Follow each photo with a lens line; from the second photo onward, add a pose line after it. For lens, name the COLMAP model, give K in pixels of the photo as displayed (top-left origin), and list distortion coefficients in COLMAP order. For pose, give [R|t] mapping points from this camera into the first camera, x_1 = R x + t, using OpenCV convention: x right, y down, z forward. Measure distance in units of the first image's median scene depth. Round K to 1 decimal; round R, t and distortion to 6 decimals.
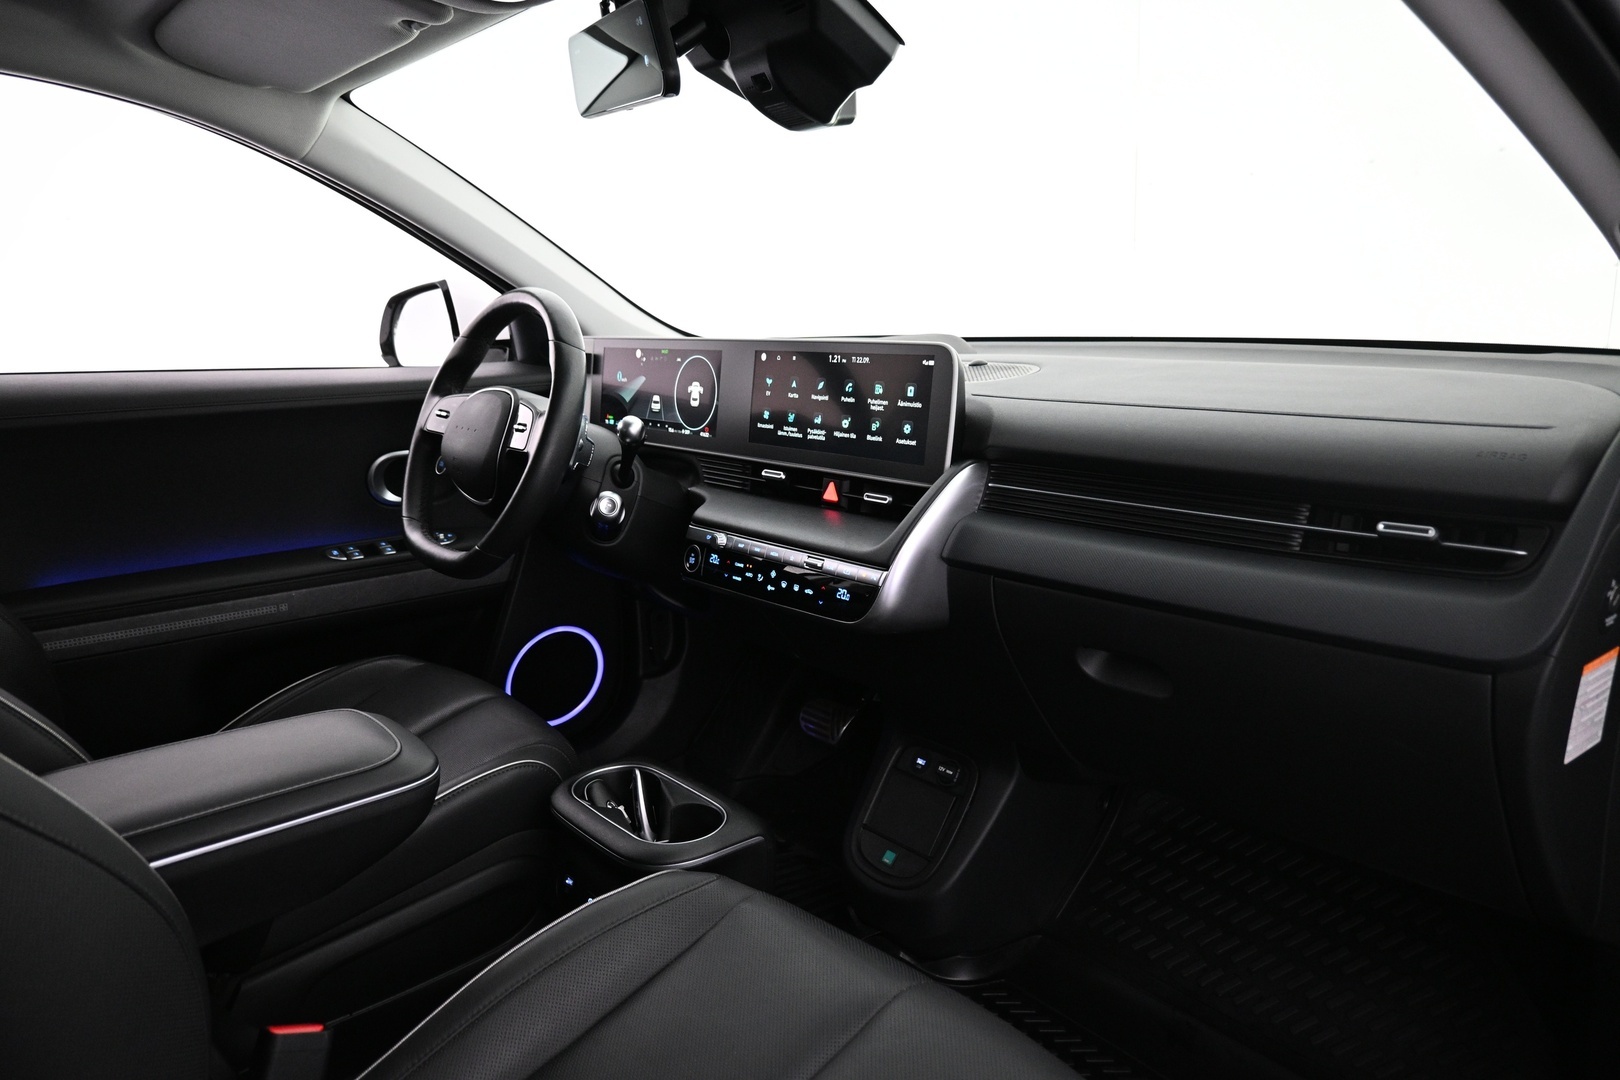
lens RADIAL K [[1110.6, 0, 808.6], [0, 1110.6, 531.9], [0, 0, 1]] dist [-0.008770, -0.002794]
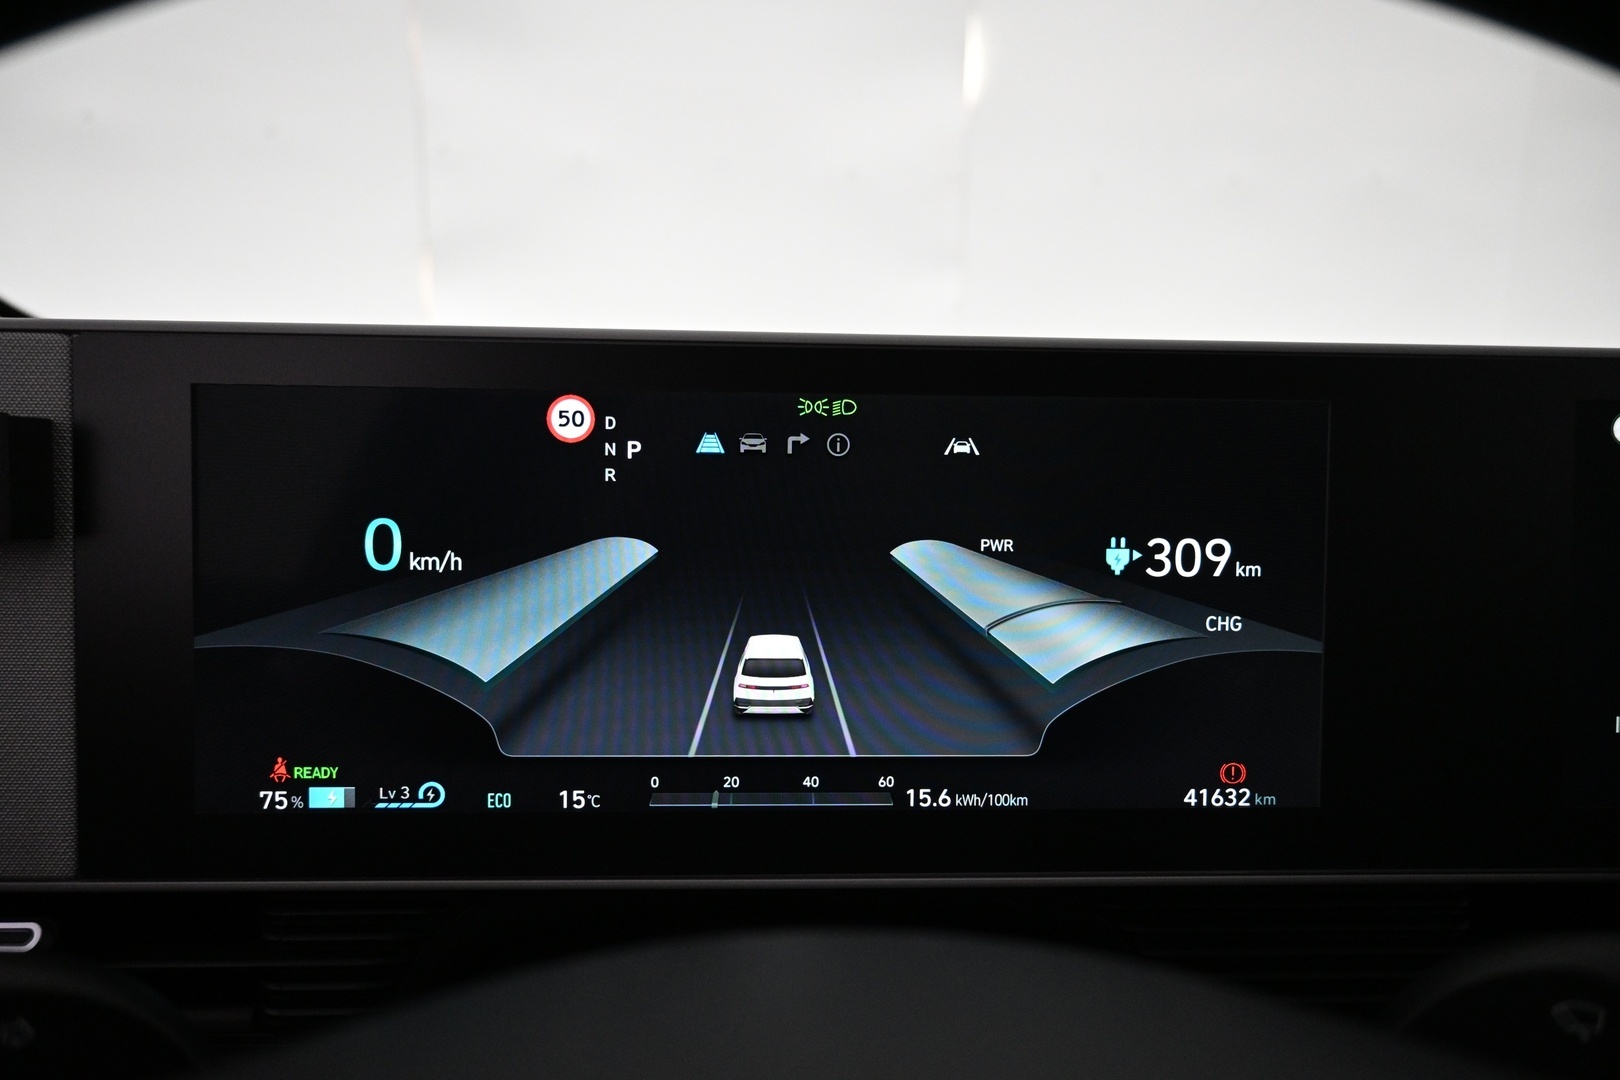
lens RADIAL K [[1110.6, 0, 811.9], [0, 1110.6, 544.6], [0, 0, 1]] dist [-0.008770, -0.002794]
pose [[0.617784, -0.067208, 0.783470, -0.330829], [0.136964, 0.990308, -0.023048, -0.155145], [-0.774328, 0.121546, 0.621002, 1.021525]]
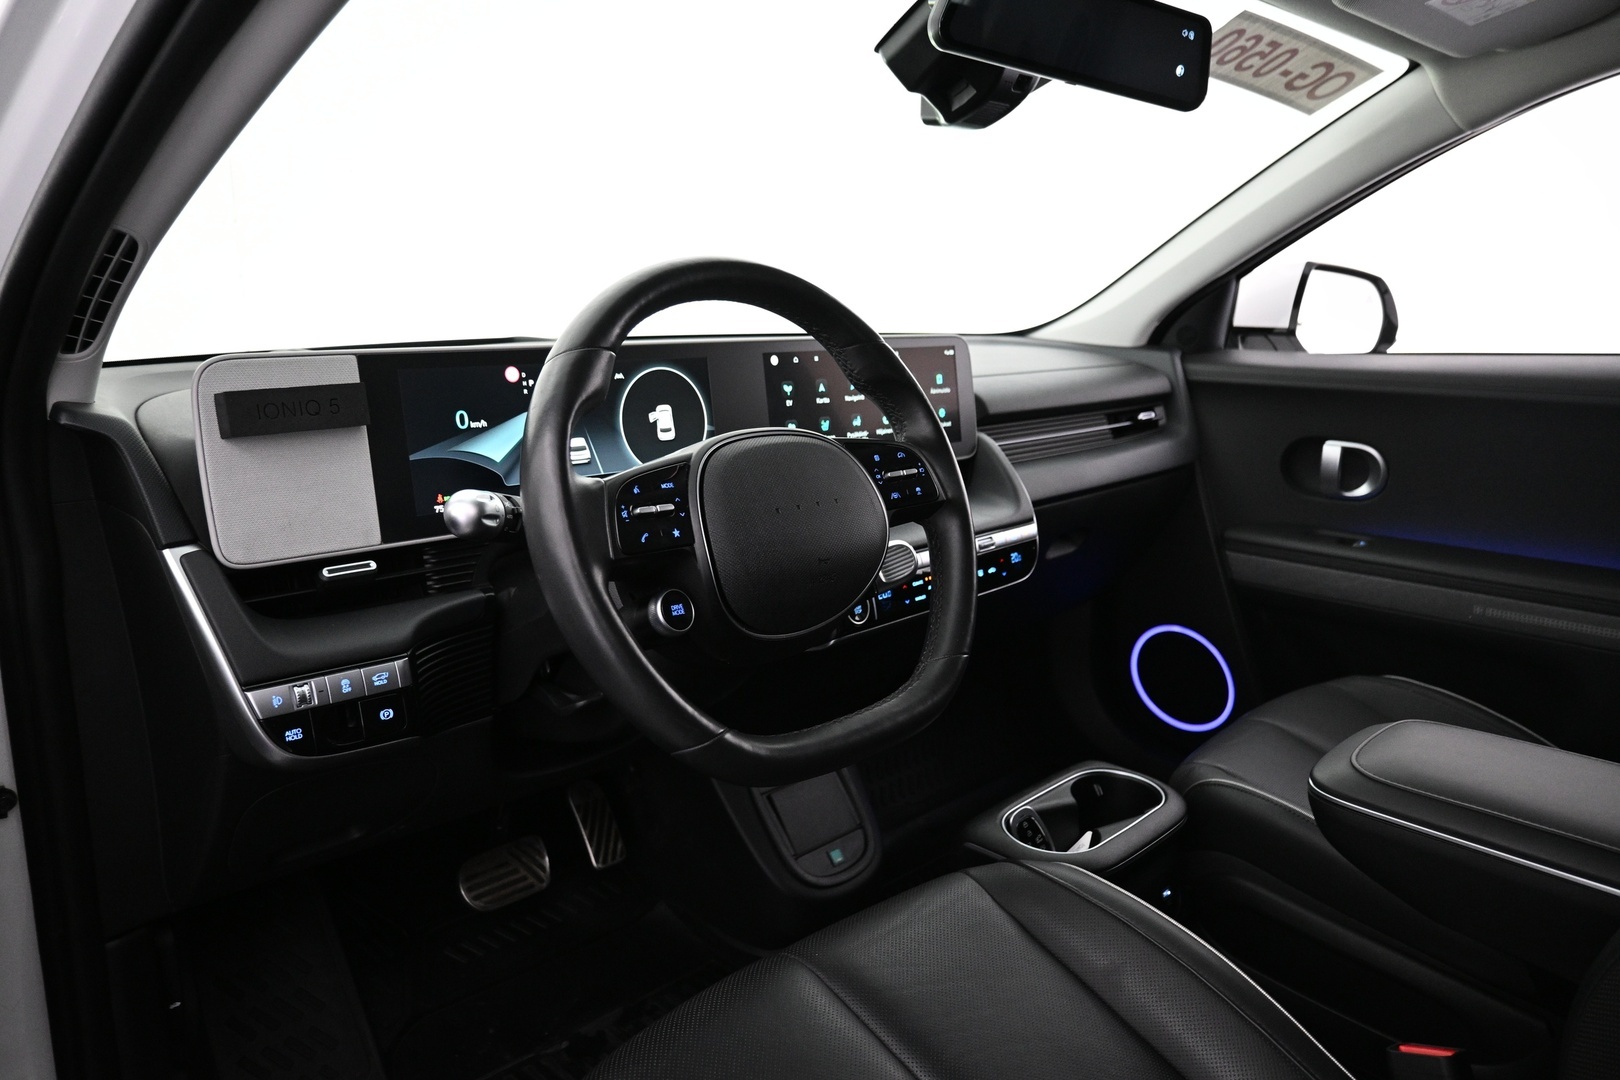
lens RADIAL K [[1110.6, 0, 810.5], [0, 1110.6, 531.6], [0, 0, 1]] dist [-0.008770, -0.002794]
pose [[-0.092265, -0.184267, 0.978536, -0.893056], [0.194422, 0.960479, 0.199198, -0.199529], [-0.976569, 0.208628, -0.052793, 1.071348]]
